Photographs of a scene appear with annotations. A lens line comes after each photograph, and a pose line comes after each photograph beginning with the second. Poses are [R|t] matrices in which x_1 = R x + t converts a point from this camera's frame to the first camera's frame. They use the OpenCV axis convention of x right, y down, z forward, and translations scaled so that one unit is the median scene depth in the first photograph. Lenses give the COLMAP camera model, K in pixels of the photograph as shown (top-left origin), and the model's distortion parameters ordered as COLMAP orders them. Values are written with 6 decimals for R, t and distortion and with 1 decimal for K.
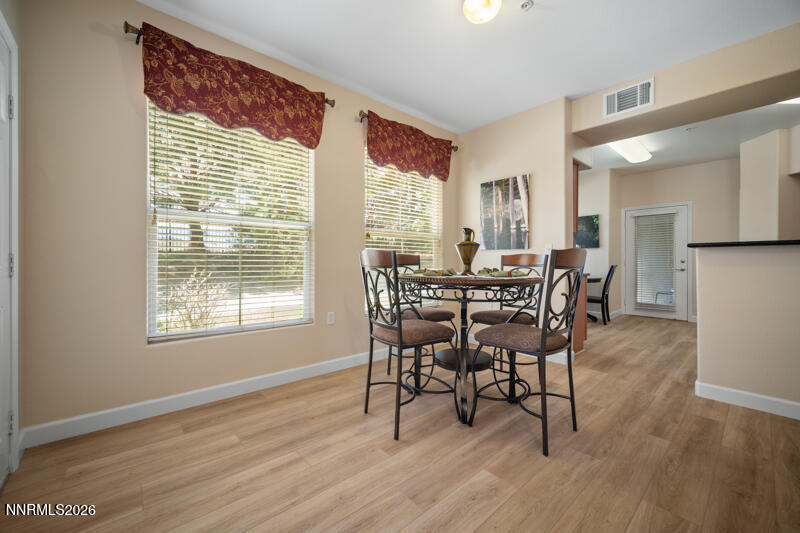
lens RADIAL K [[316.8, 0, 402.3], [0, 316.8, 262.3], [0, 0, 1]] dist [-0.003027, 0.001104]
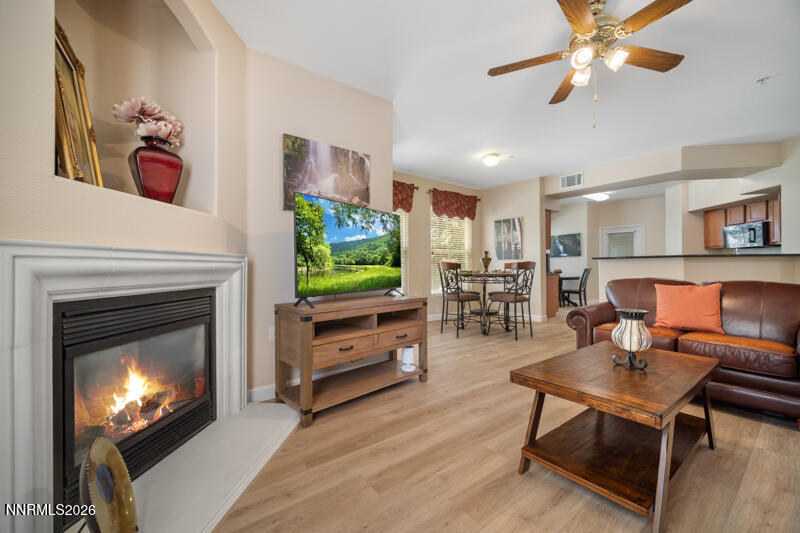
lens RADIAL K [[327.4, 0, 394.8], [0, 327.4, 265.1], [0, 0, 1]] dist [-0.000542, 0.000039]
pose [[0.996885, -0.005312, -0.078689, -0.180674], [0.005016, 0.999980, -0.003962, -0.006220], [0.078708, 0.003555, 0.996891, -0.963395]]
